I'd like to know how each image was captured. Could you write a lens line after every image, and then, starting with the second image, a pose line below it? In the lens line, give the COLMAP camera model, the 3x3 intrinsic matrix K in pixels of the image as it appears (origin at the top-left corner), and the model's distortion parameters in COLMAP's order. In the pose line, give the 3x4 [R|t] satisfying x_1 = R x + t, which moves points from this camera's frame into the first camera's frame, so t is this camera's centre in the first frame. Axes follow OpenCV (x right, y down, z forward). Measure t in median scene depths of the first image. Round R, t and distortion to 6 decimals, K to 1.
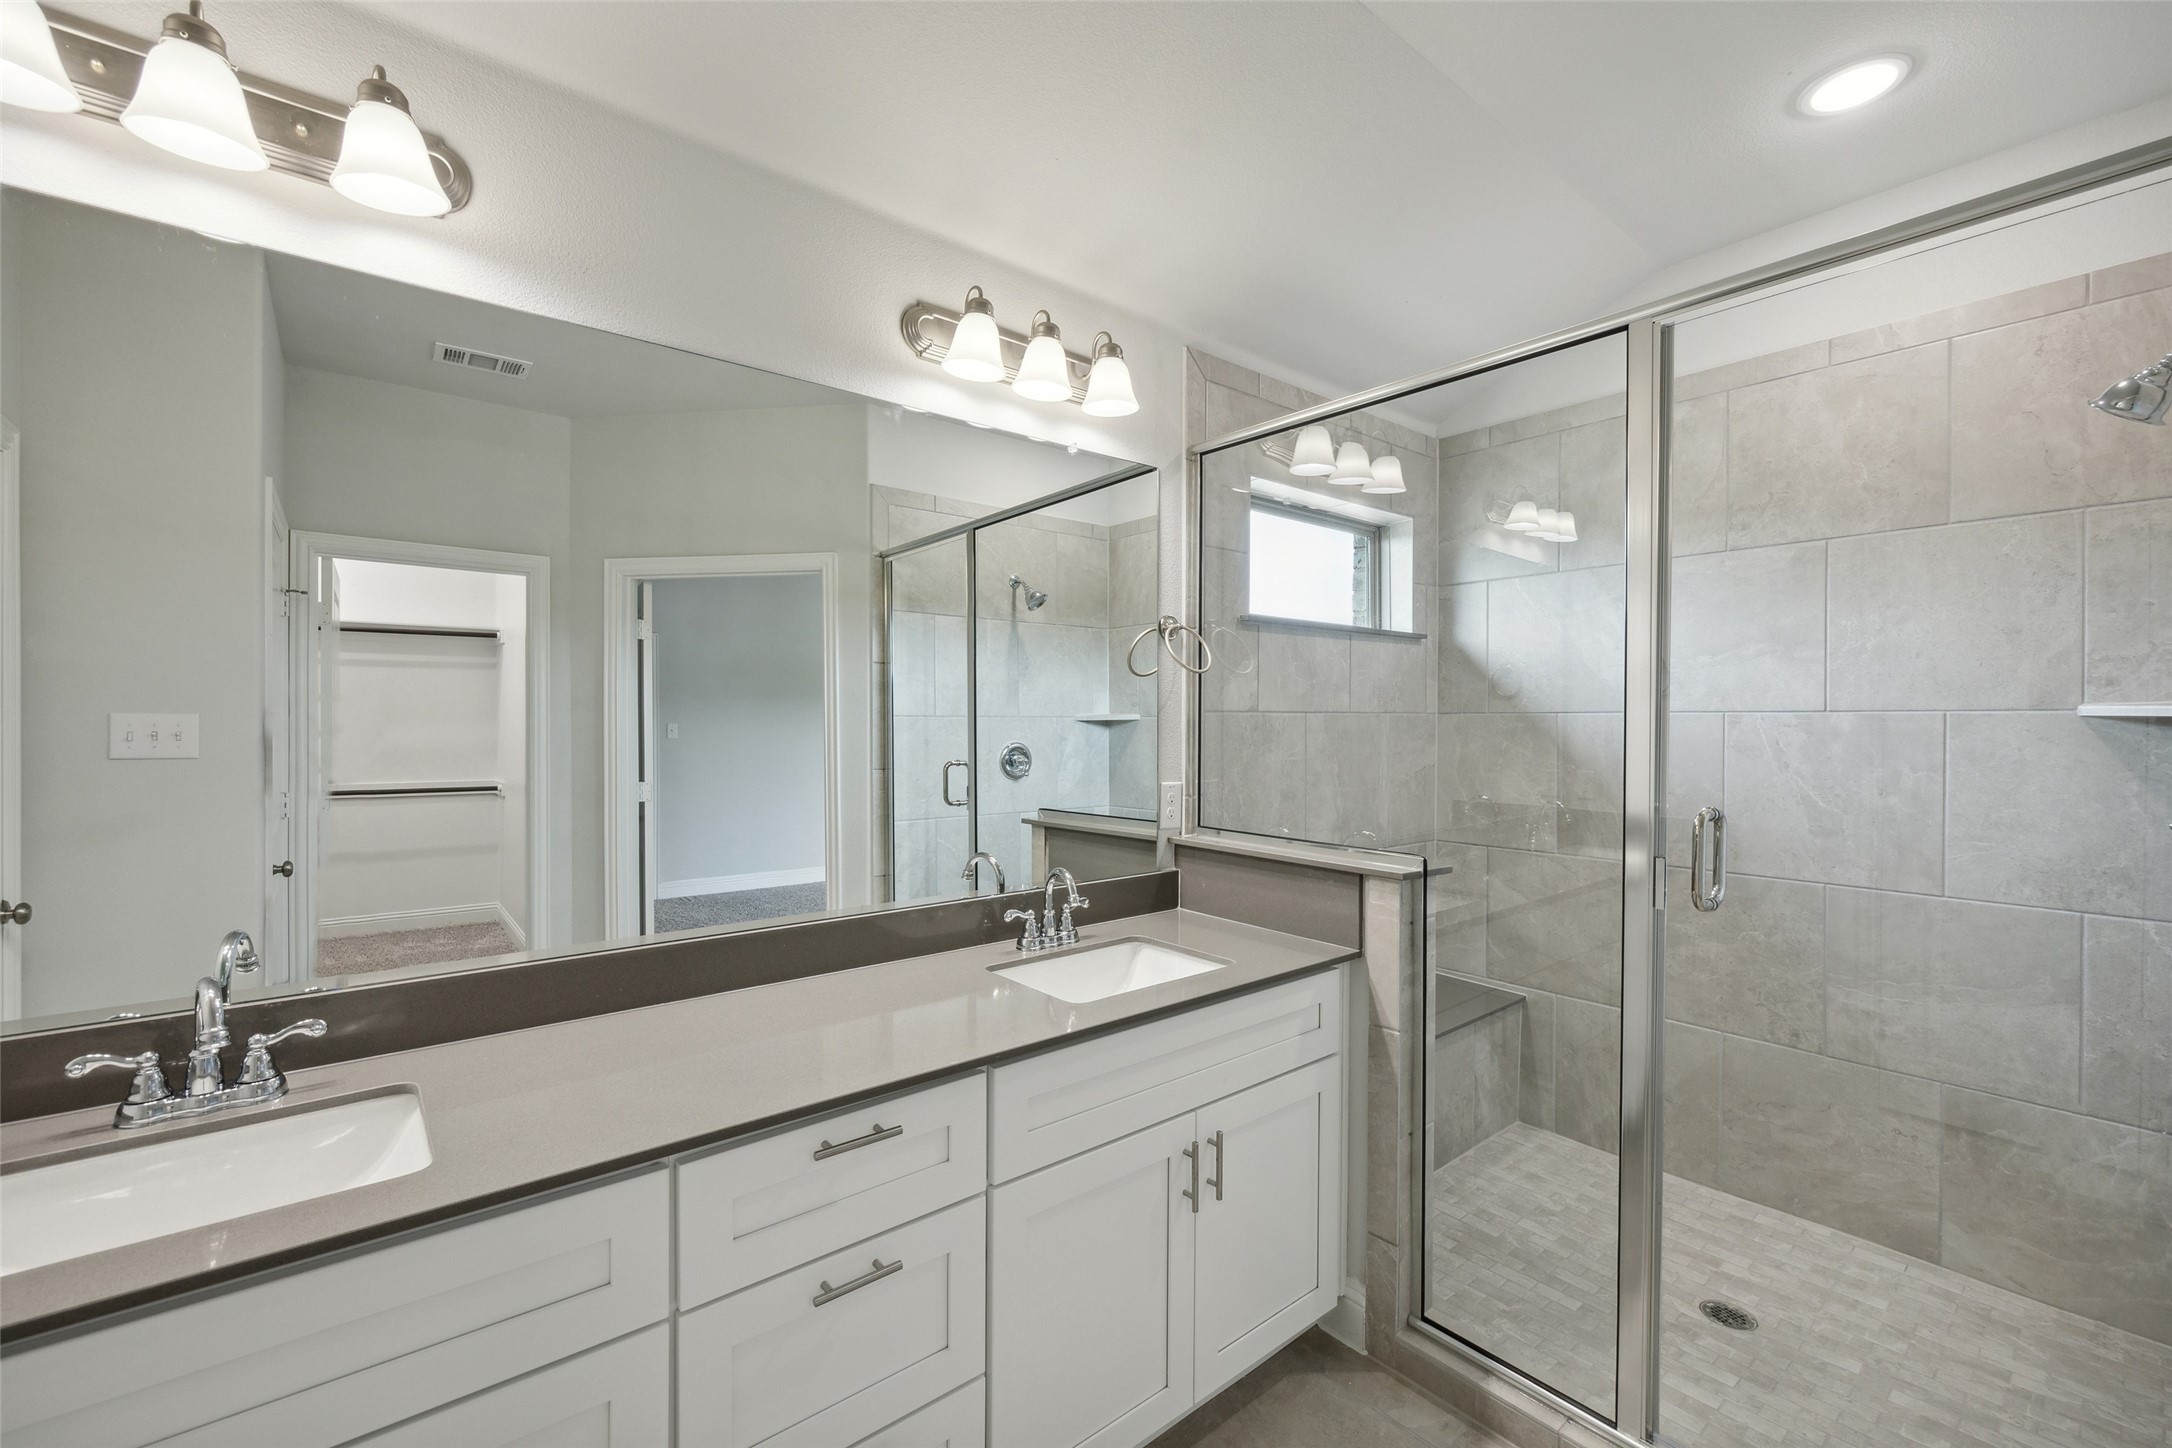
lens RADIAL K [[893.4, 0, 1084.4], [0, 893.4, 726.1], [0, 0, 1]] dist [-0.004072, -0.000282]
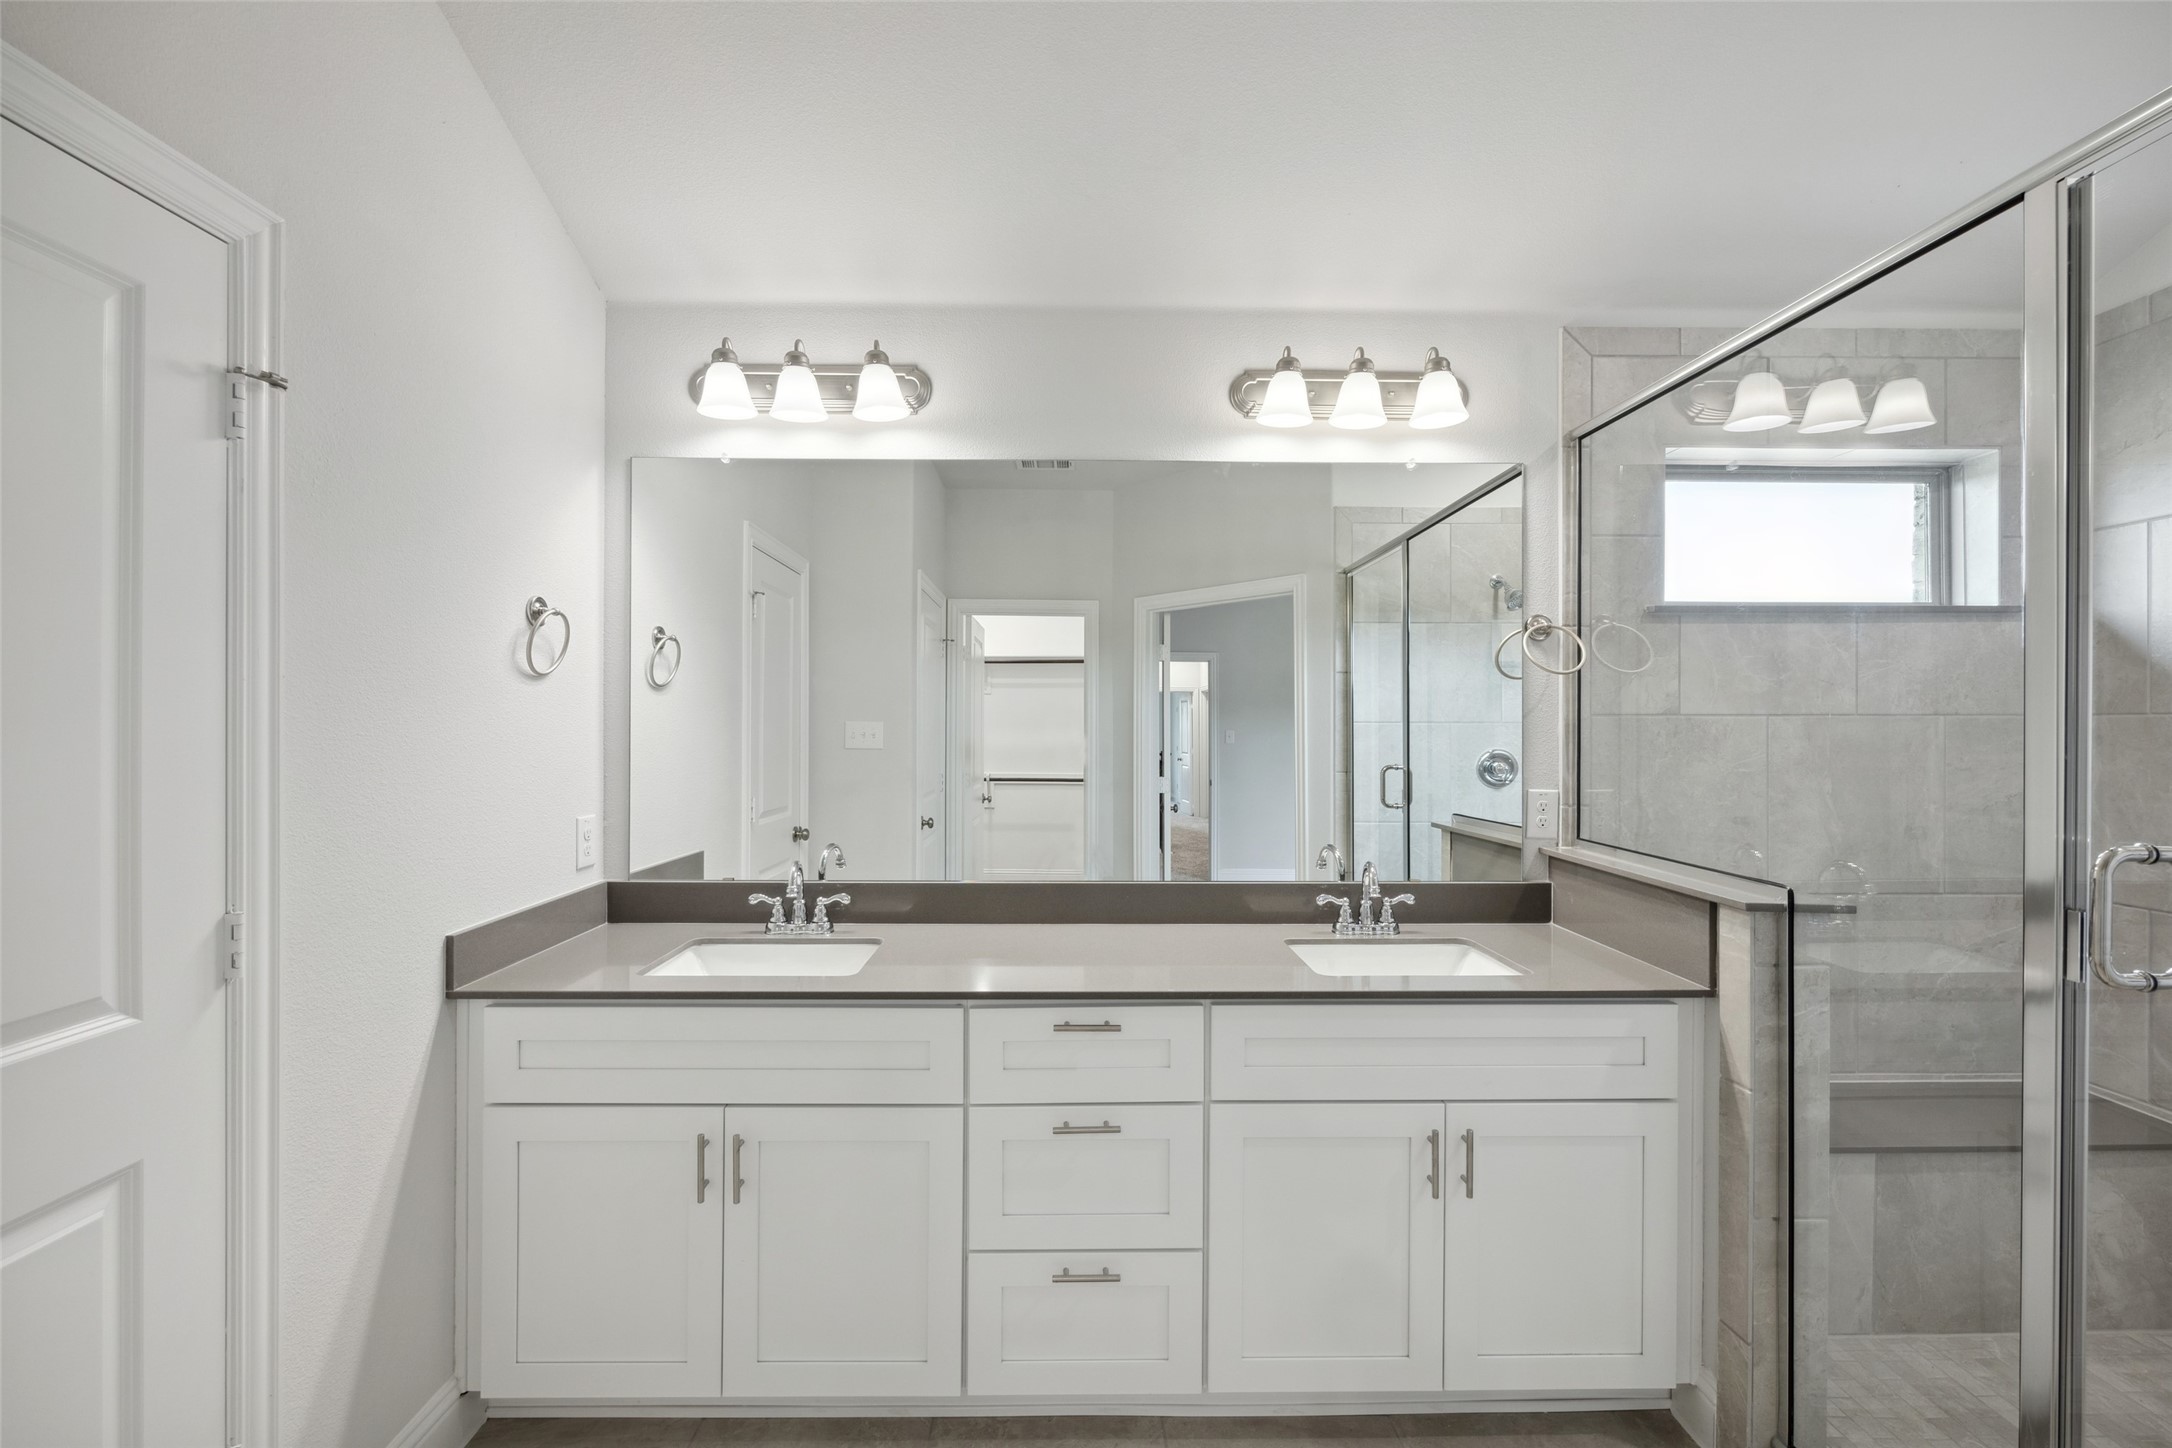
lens RADIAL K [[893.4, 0, 1084.4], [0, 893.4, 726.1], [0, 0, 1]] dist [-0.004072, -0.000282]
pose [[0.783582, -0.000637, -0.621288, 0.303328], [-0.004923, 0.999962, -0.007235, 0.004378], [0.621269, 0.008728, 0.783549, -0.046338]]
